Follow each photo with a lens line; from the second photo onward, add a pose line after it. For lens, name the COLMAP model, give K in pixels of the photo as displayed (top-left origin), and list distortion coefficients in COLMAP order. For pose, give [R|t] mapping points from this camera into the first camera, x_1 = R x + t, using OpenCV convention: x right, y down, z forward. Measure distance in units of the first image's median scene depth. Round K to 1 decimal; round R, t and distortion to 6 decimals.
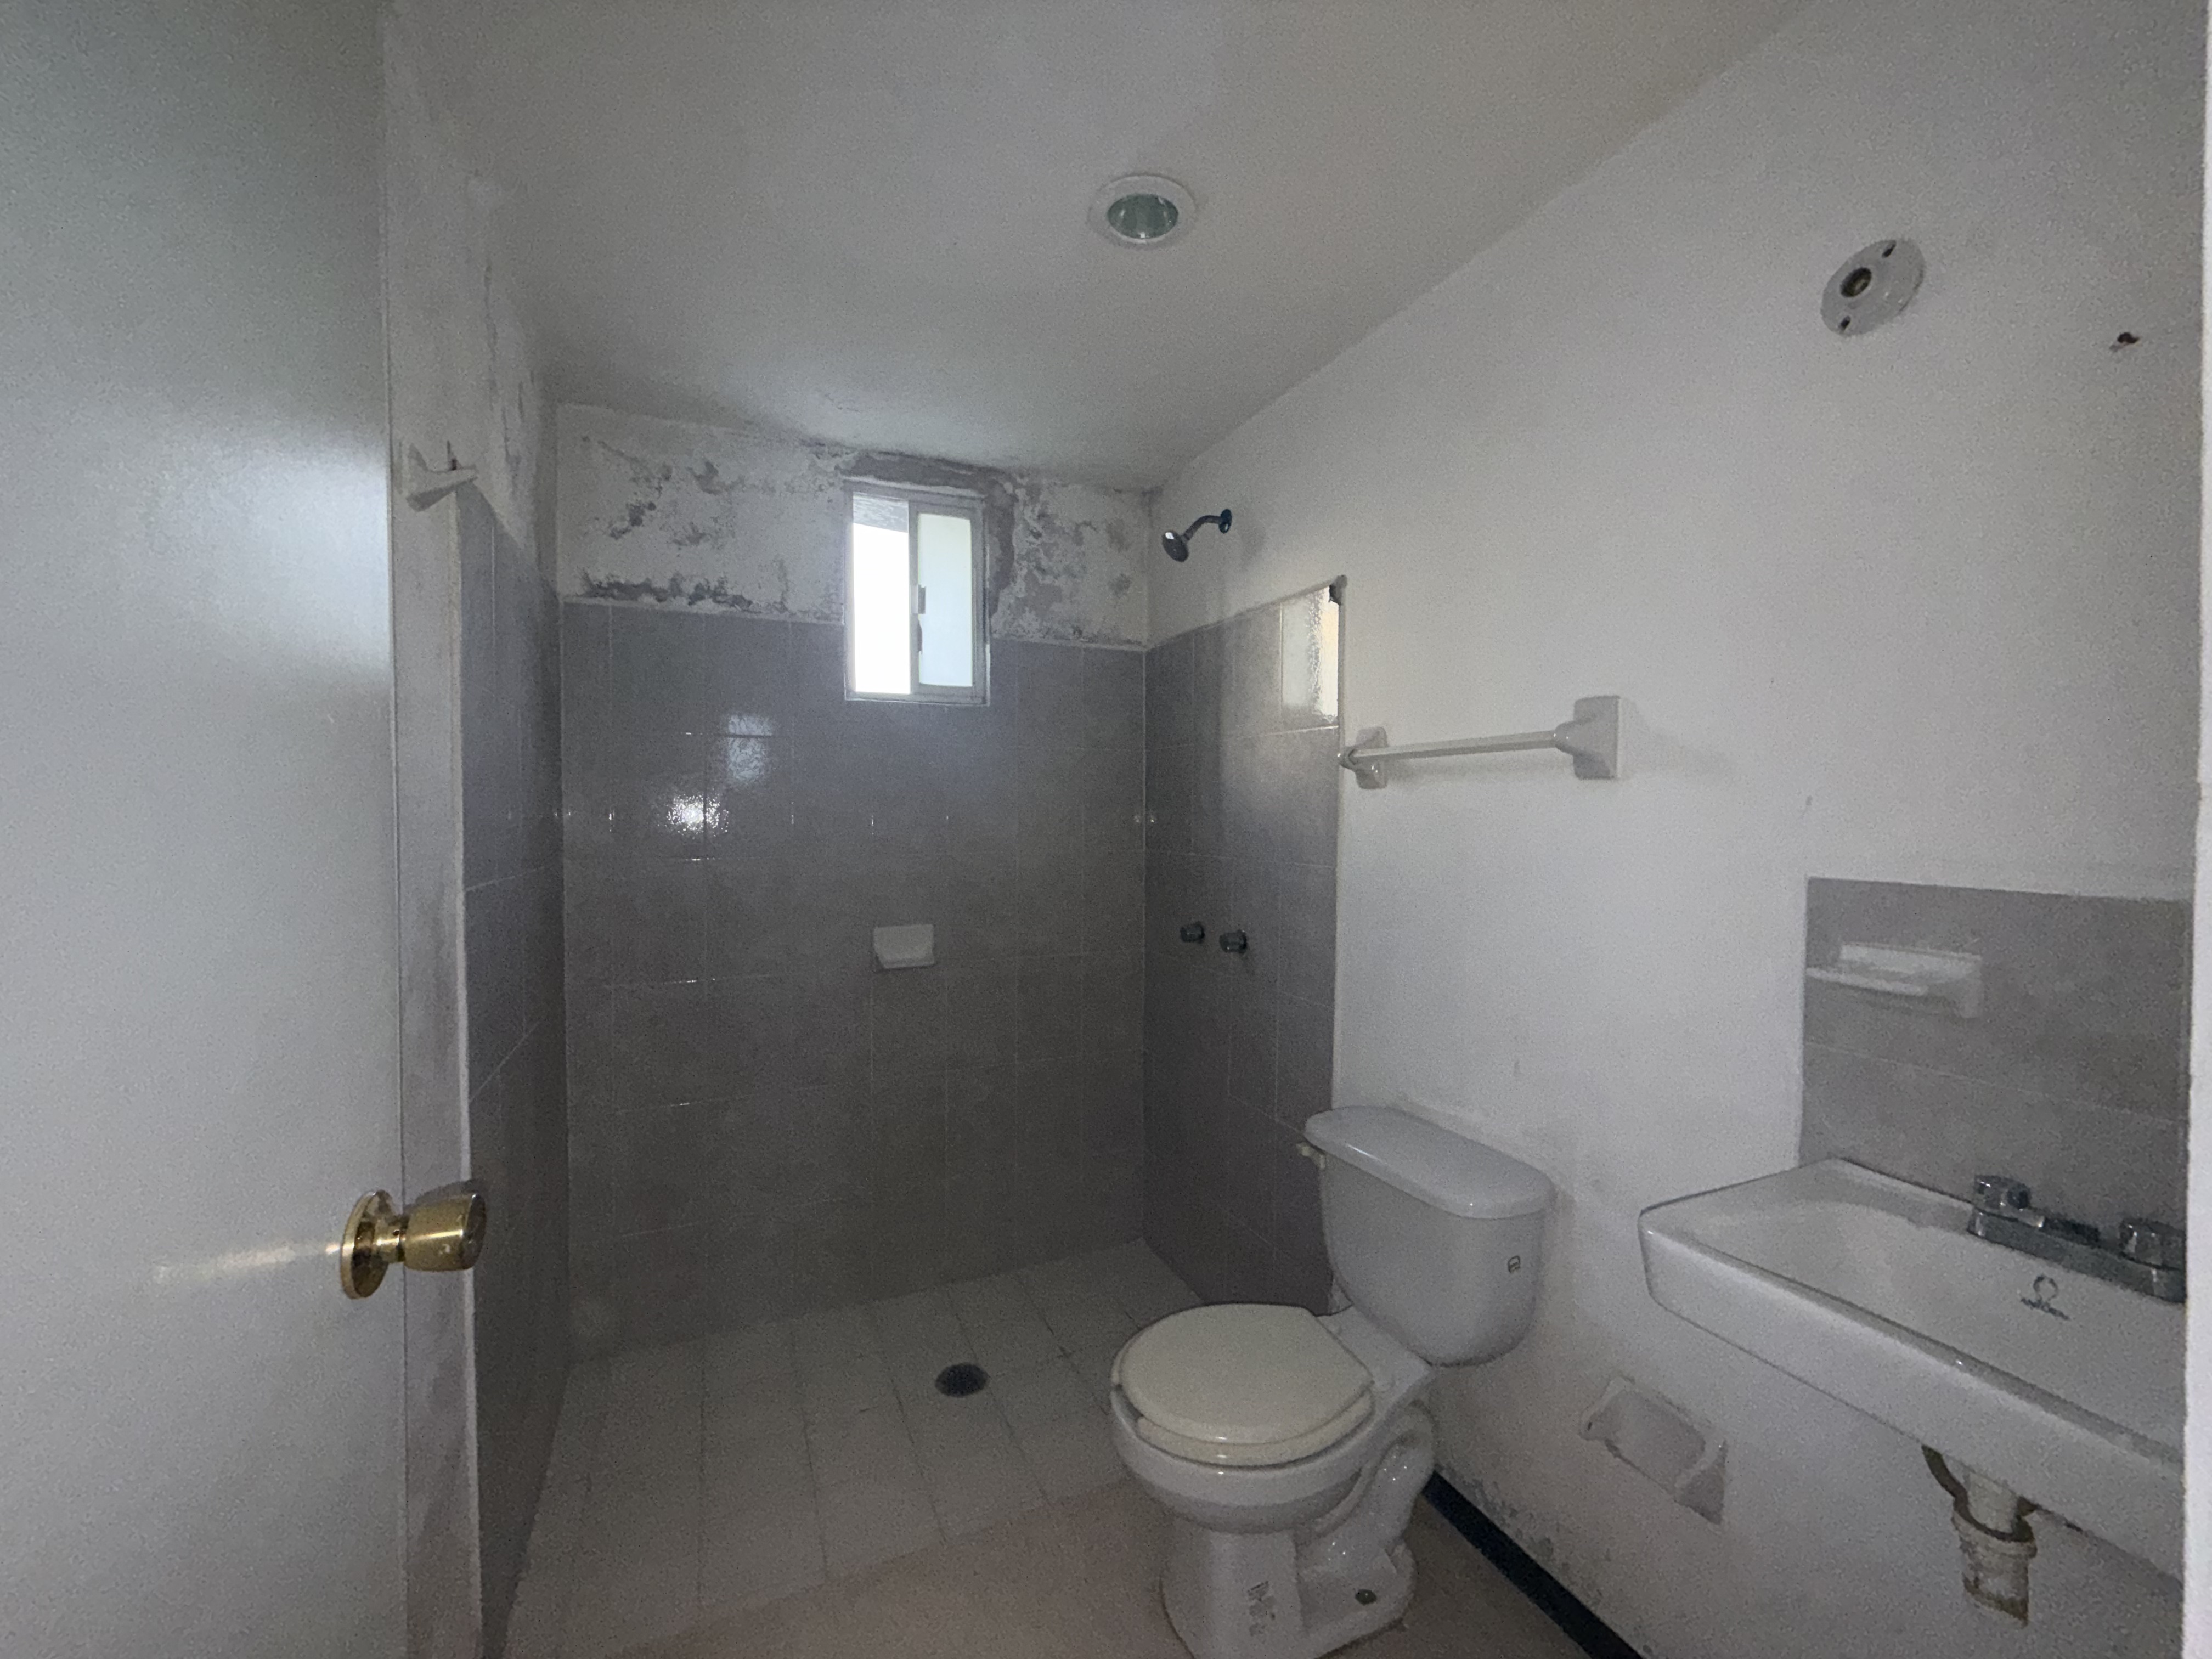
lens RADIAL K [[885.5, 0, 1099.1], [0, 885.5, 836.9], [0, 0, 1]] dist [-0.001737, 0.000160]
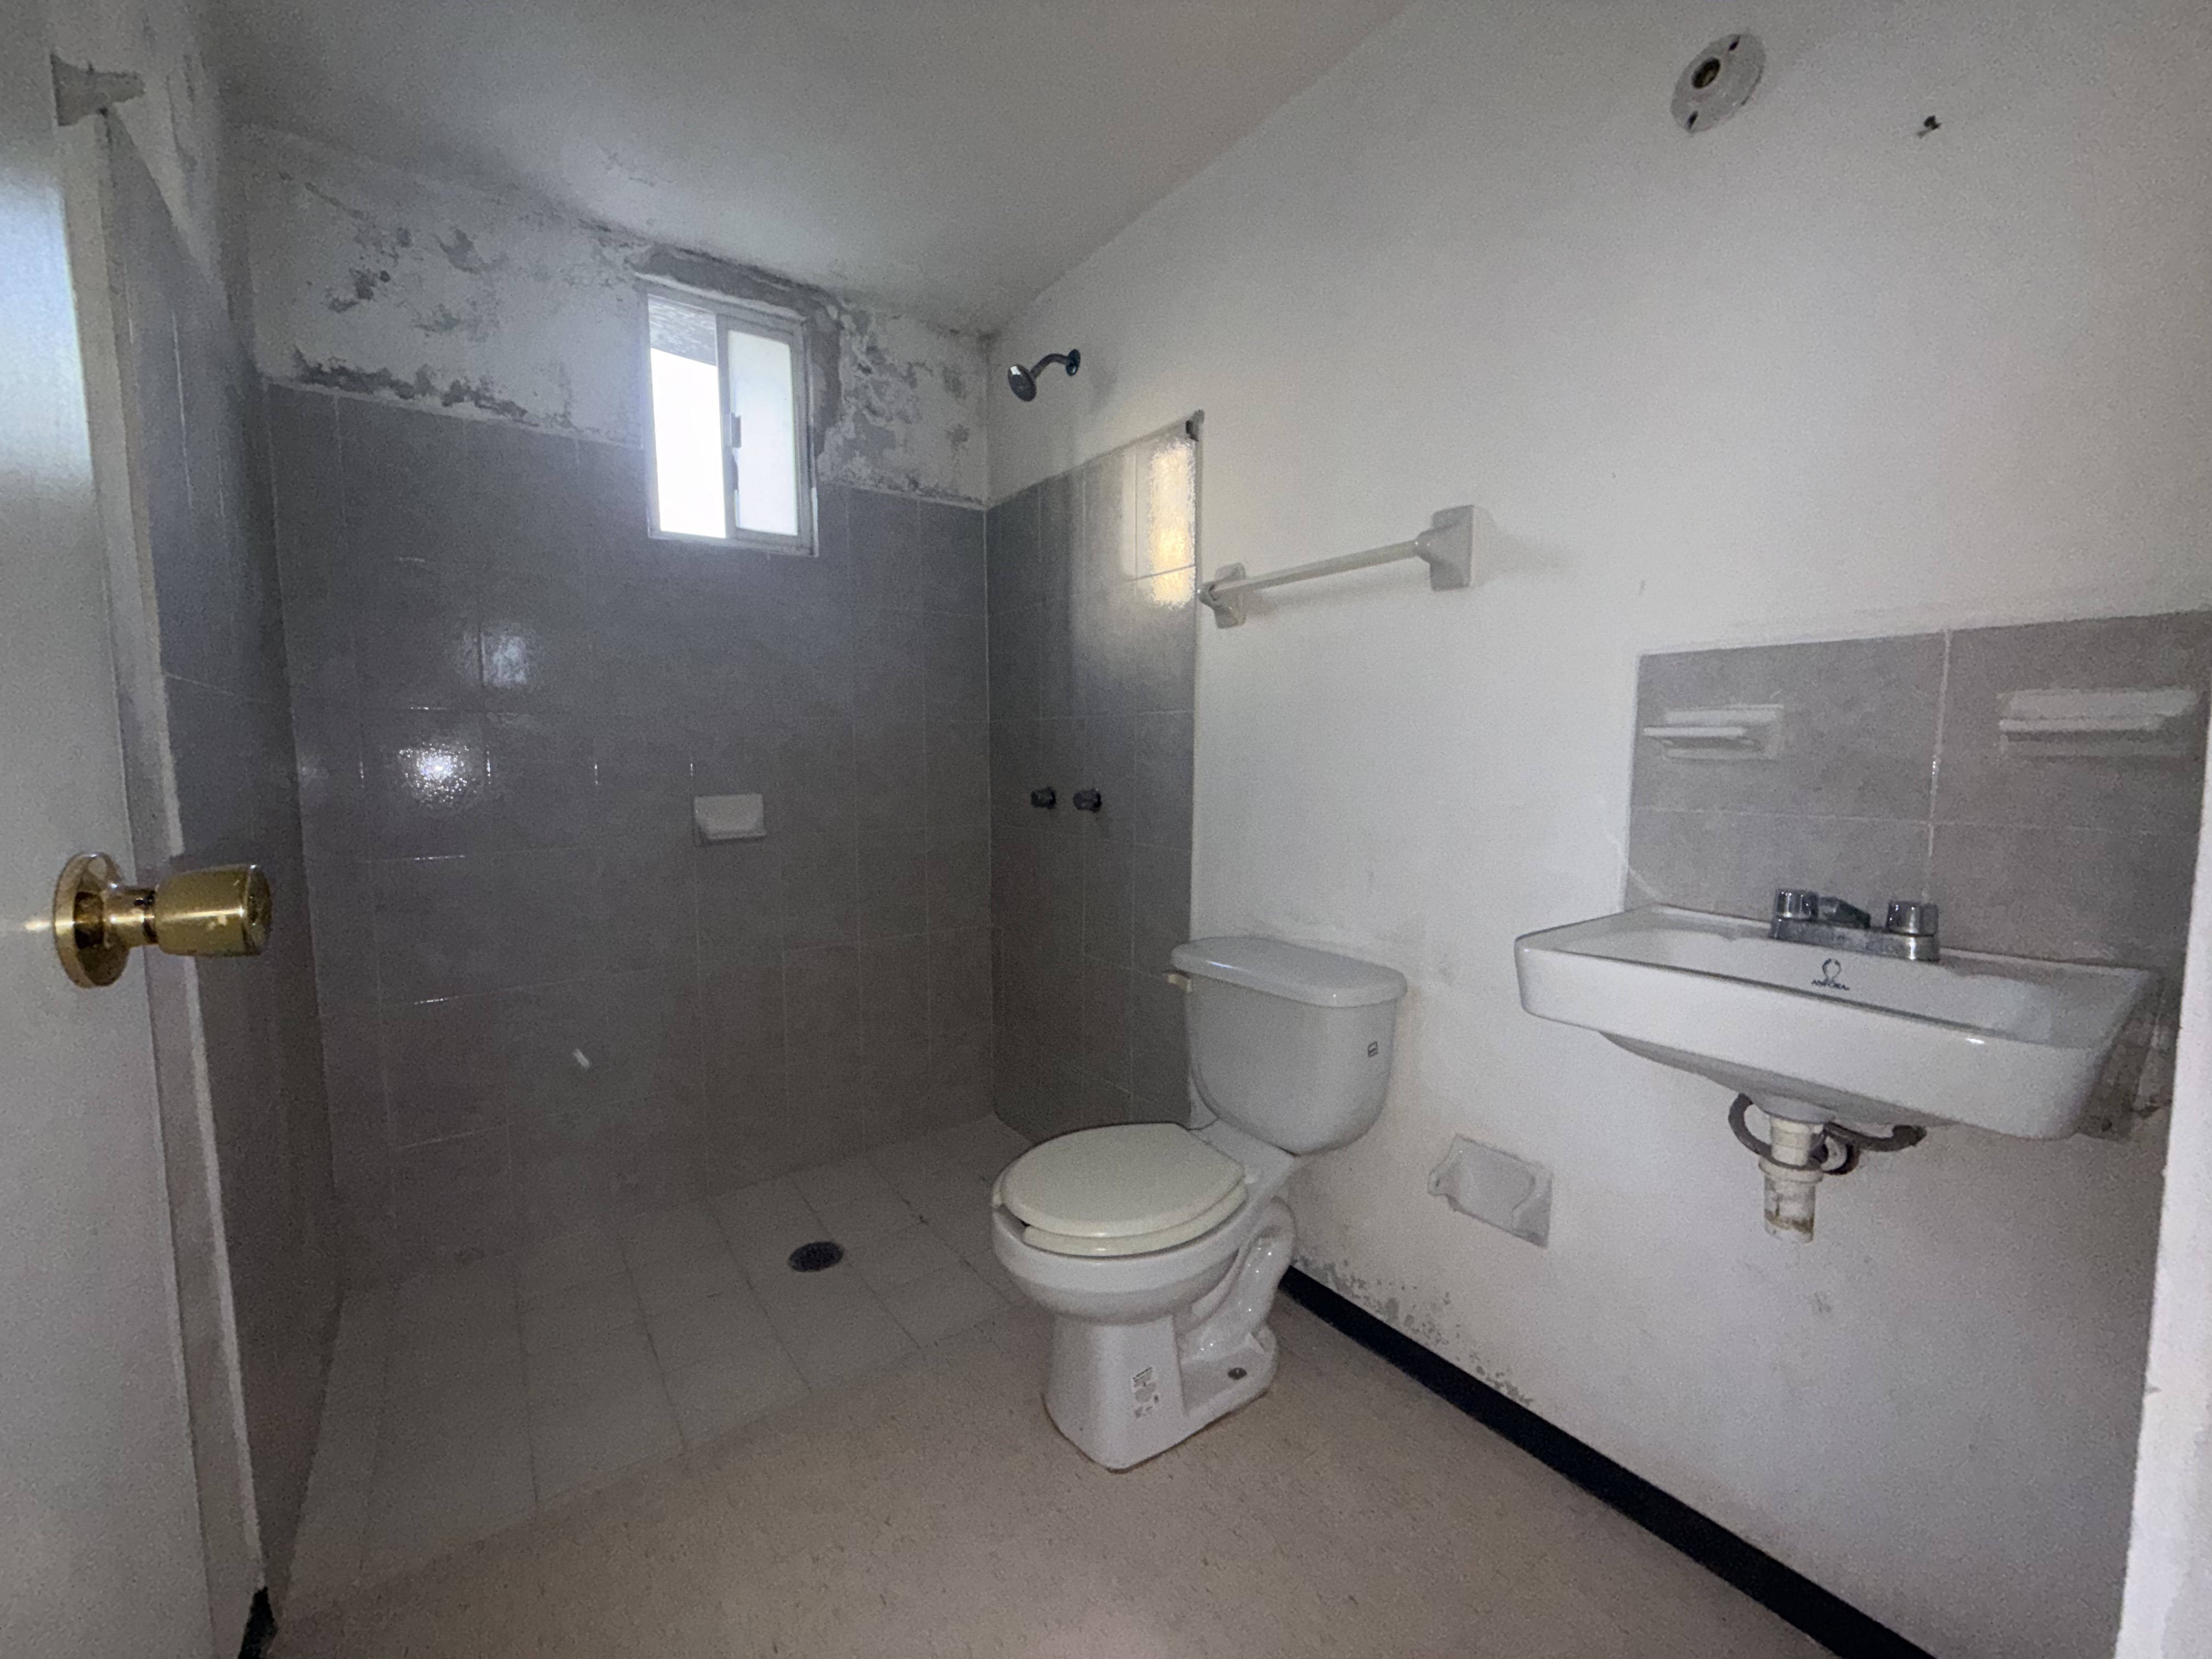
lens RADIAL K [[885.5, 0, 1101.4], [0, 885.5, 838.5], [0, 0, 1]] dist [-0.001737, 0.000160]
pose [[0.977539, -0.023751, 0.209412, -0.055217], [0.008802, 0.997364, 0.072031, 0.121540], [-0.210571, -0.068570, 0.975171, 0.036999]]
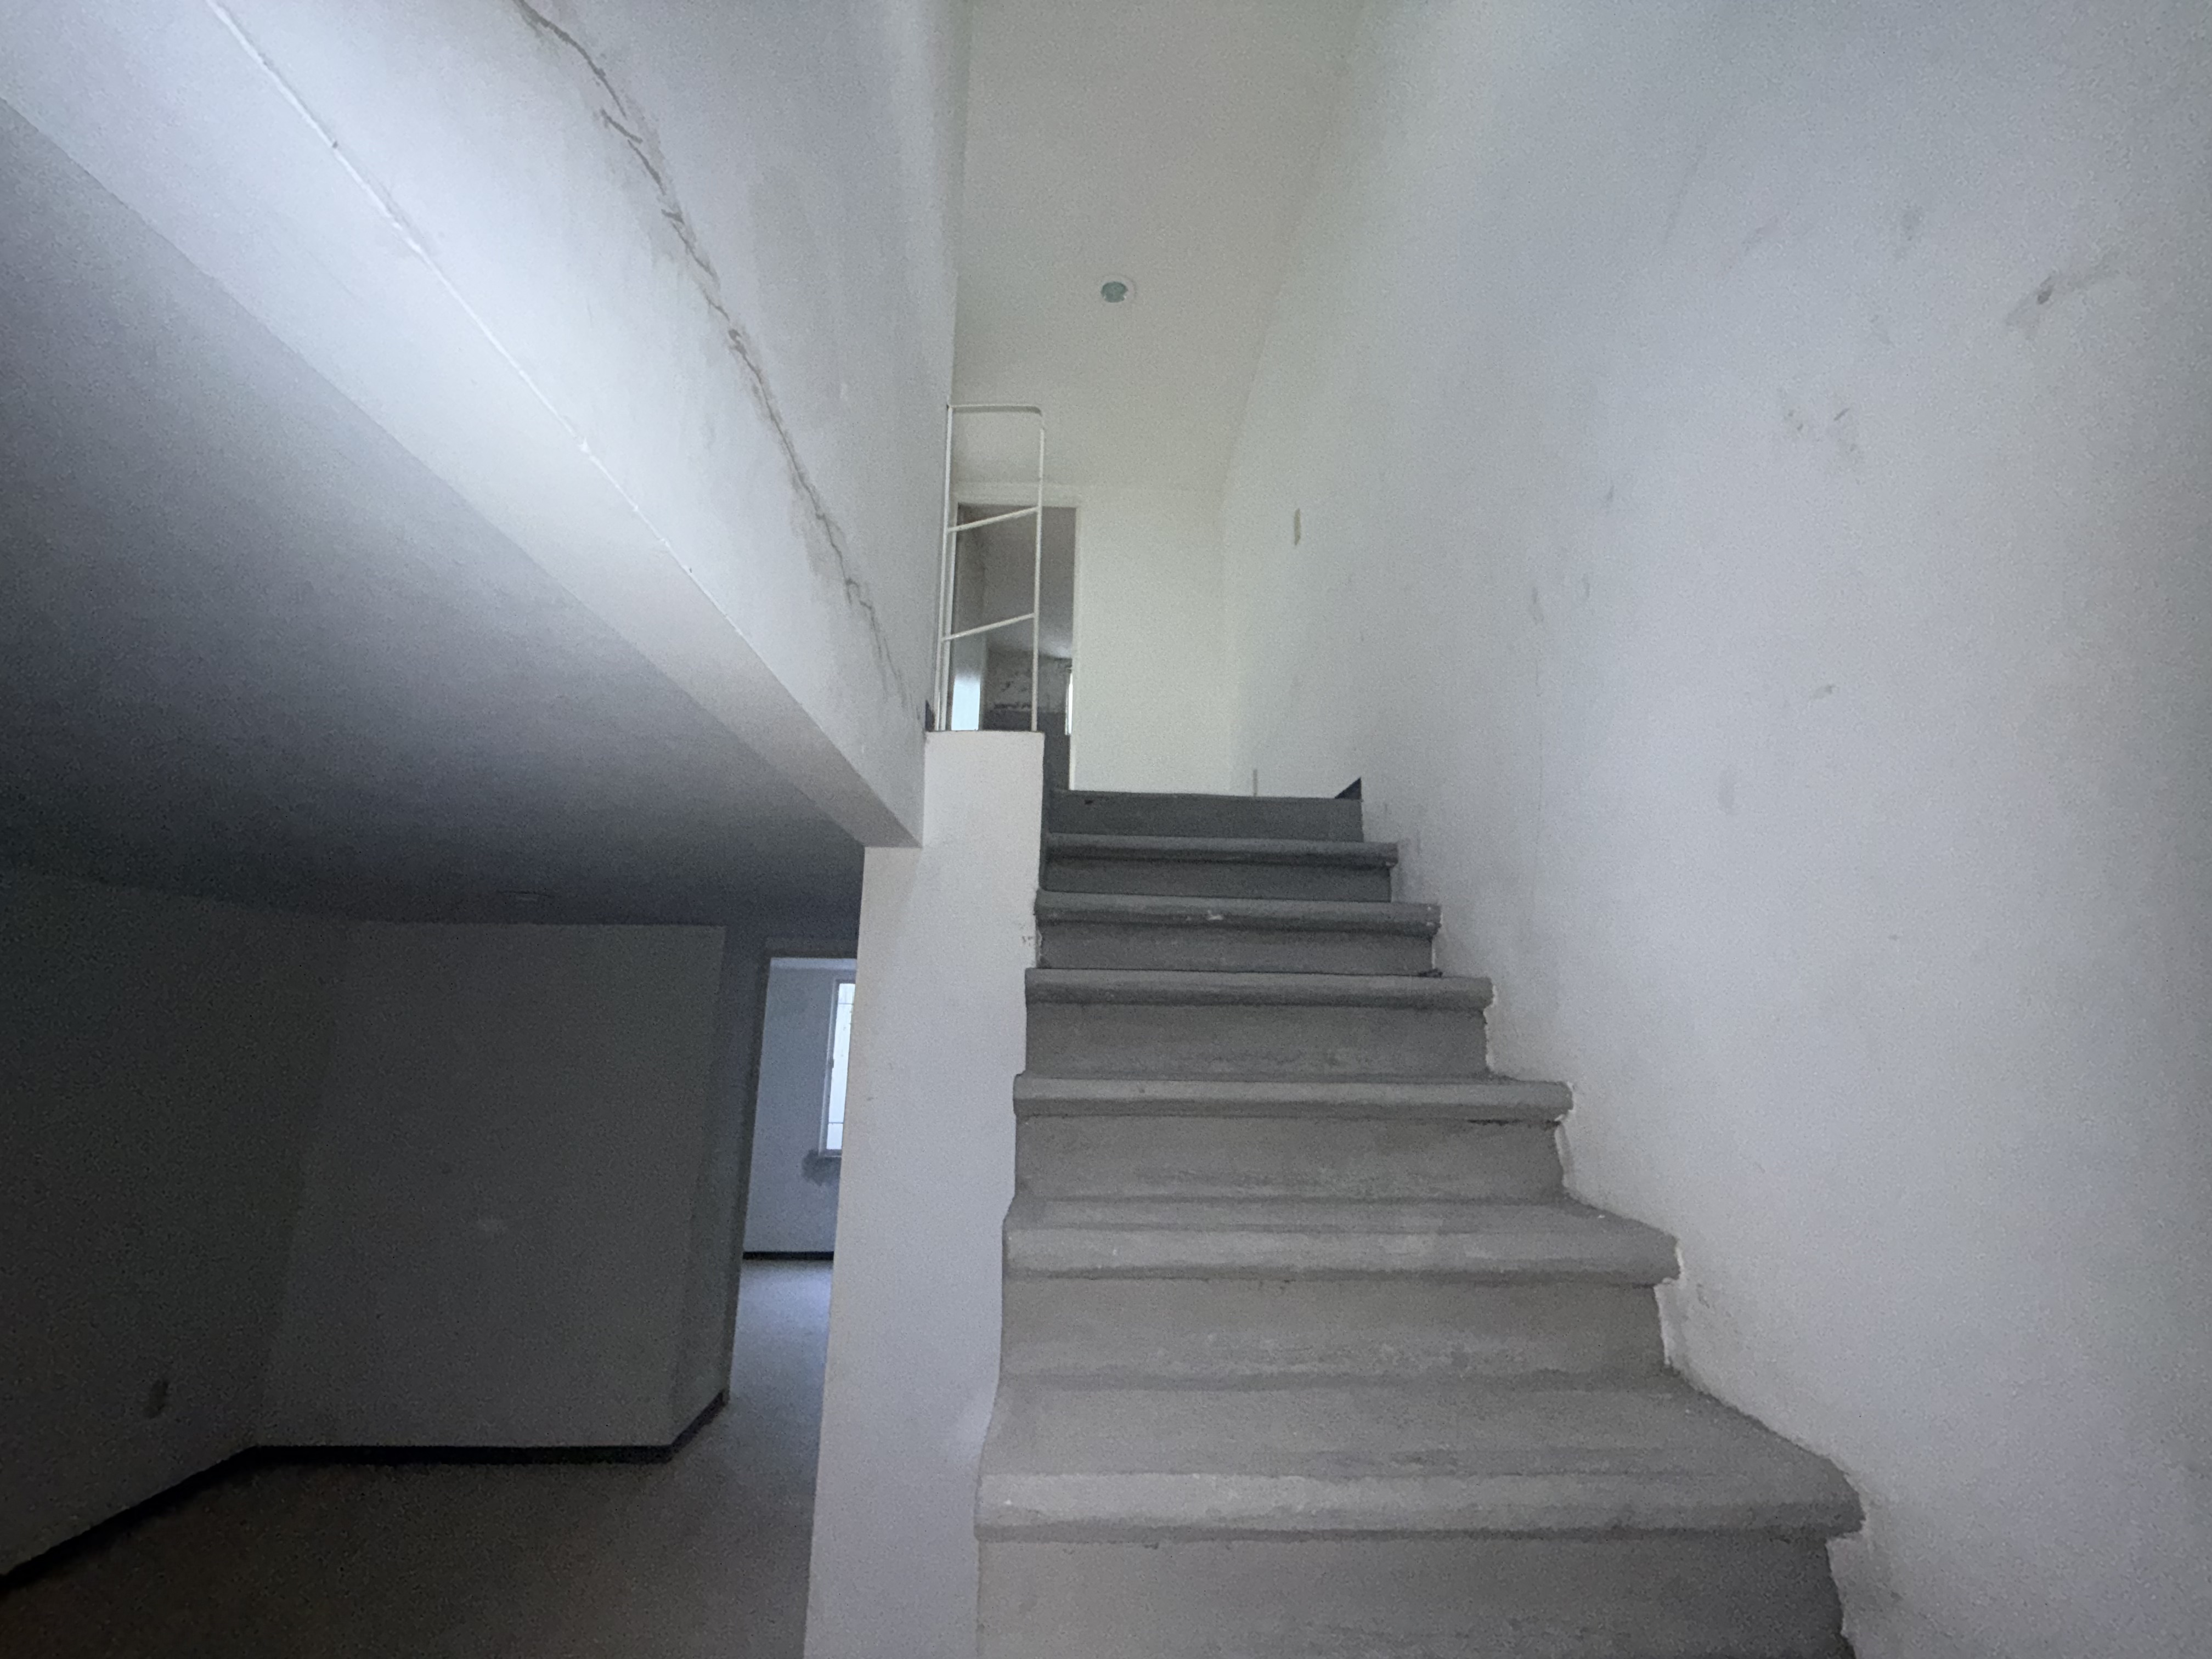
lens RADIAL K [[885.5, 0, 1097.7], [0, 885.5, 839.5], [0, 0, 1]] dist [-0.001737, 0.000160]
pose [[0.920455, -0.052082, -0.387364, 1.406105], [-0.034050, 0.976628, -0.212220, 1.209459], [0.389363, 0.208529, 0.897169, -2.336205]]
